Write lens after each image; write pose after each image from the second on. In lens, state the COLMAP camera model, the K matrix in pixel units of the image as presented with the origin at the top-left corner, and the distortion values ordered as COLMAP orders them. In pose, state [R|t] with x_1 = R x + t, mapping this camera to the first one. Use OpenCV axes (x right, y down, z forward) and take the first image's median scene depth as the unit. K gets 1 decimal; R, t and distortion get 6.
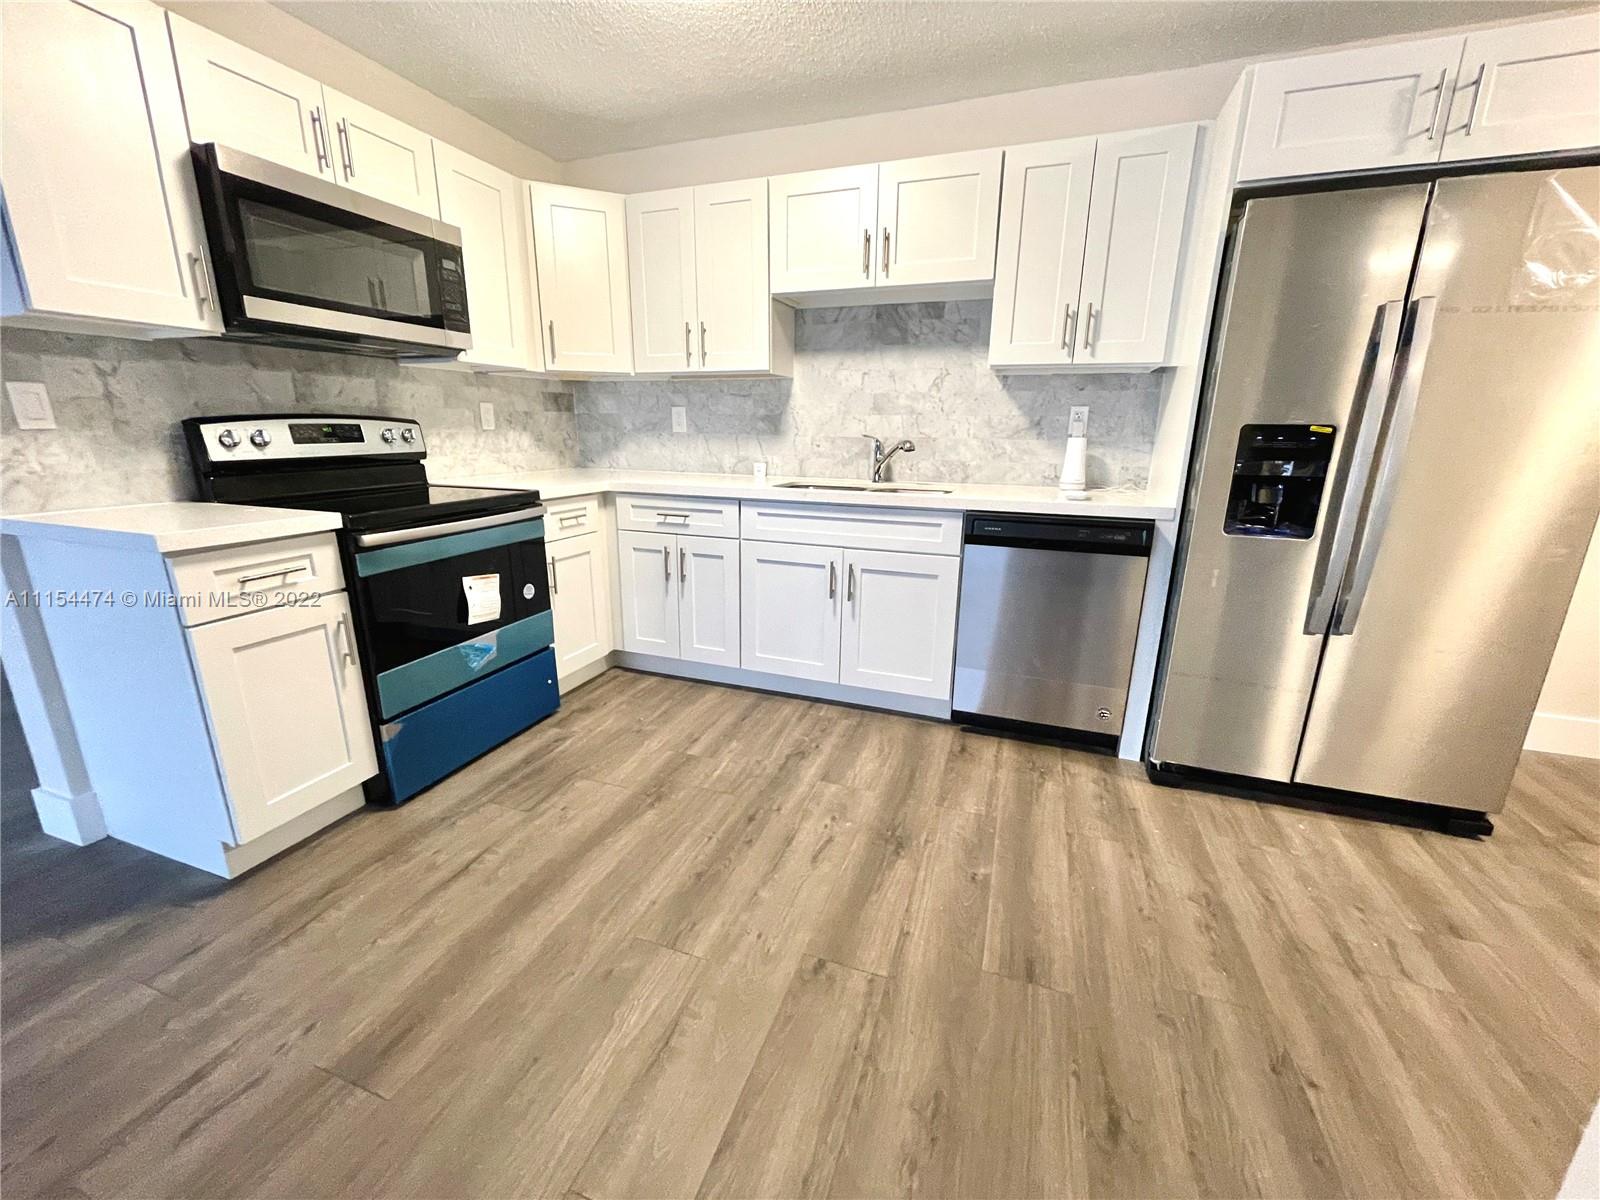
lens RADIAL K [[644.1, 0, 798.3], [0, 644.1, 599.4], [0, 0, 1]] dist [-0.001179, -0.000007]
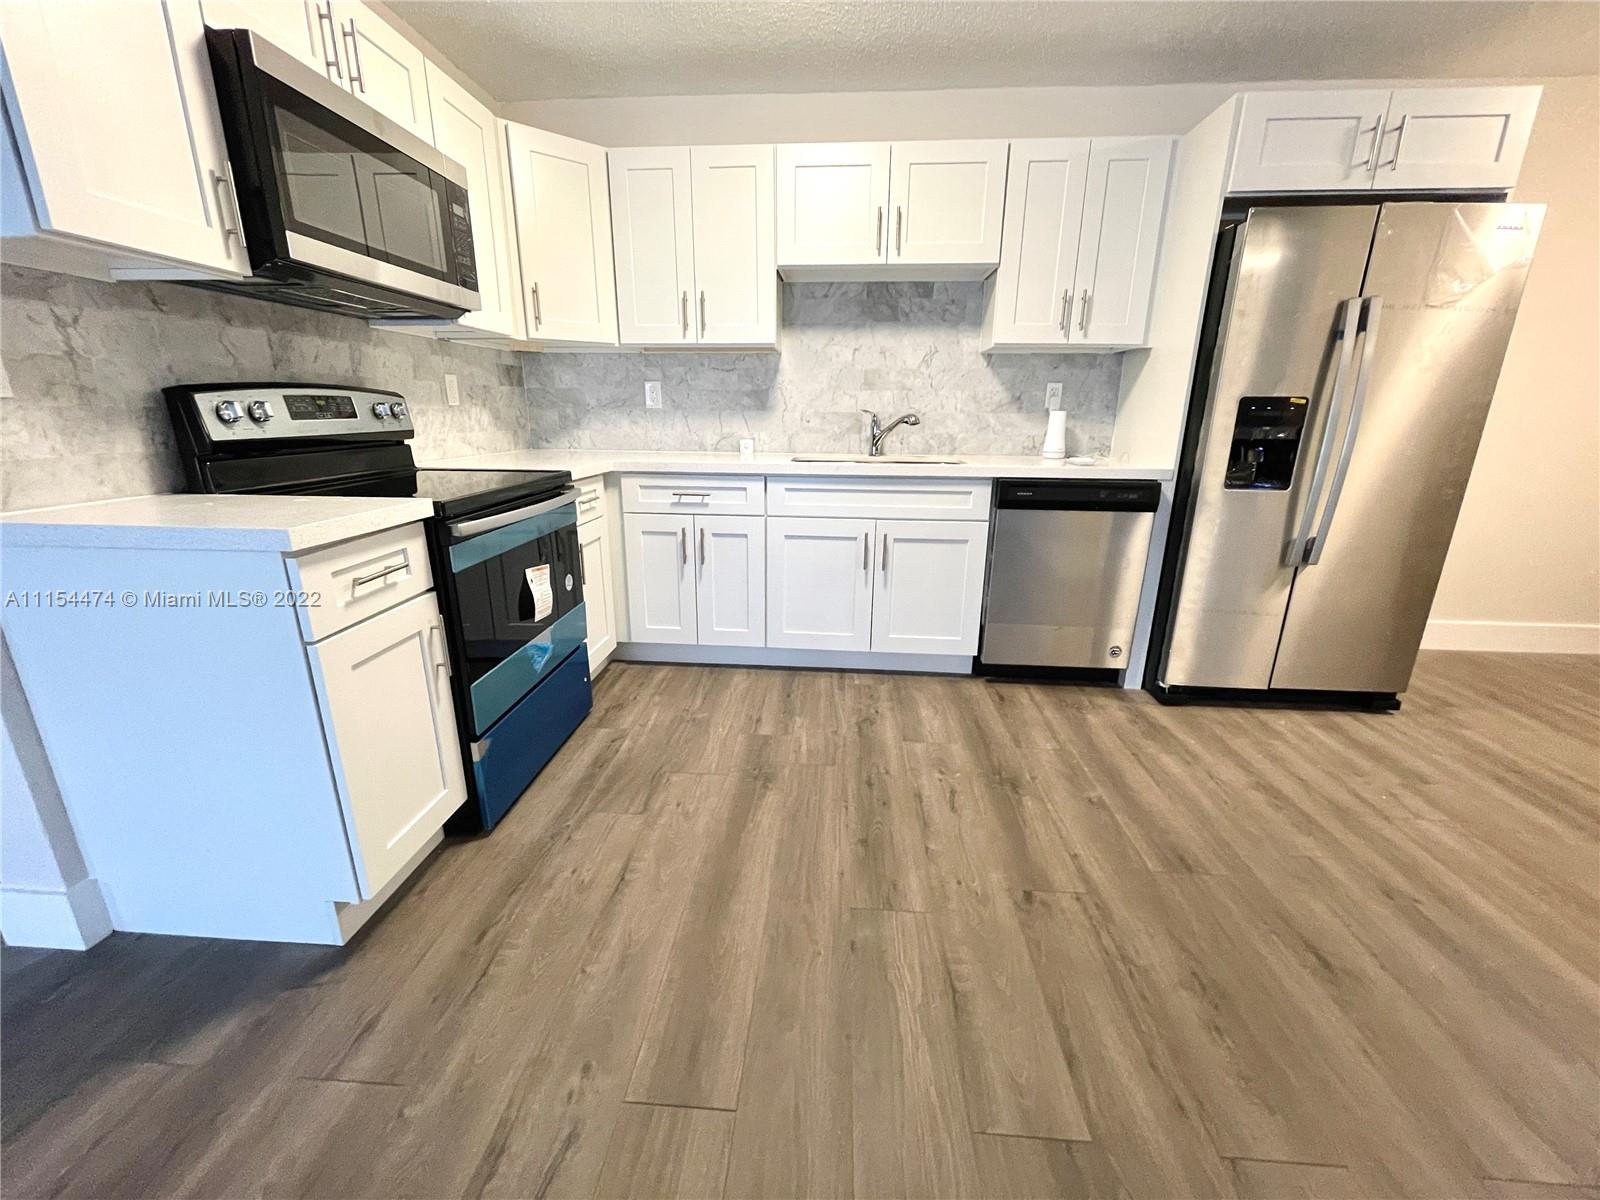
lens RADIAL K [[644.1, 0, 798.2], [0, 644.1, 599.2], [0, 0, 1]] dist [-0.001179, -0.000007]
pose [[0.962353, -0.079224, 0.260000, -0.430701], [0.072499, 0.996741, 0.035371, 0.002948], [-0.261955, -0.015189, 0.964961, 0.045974]]
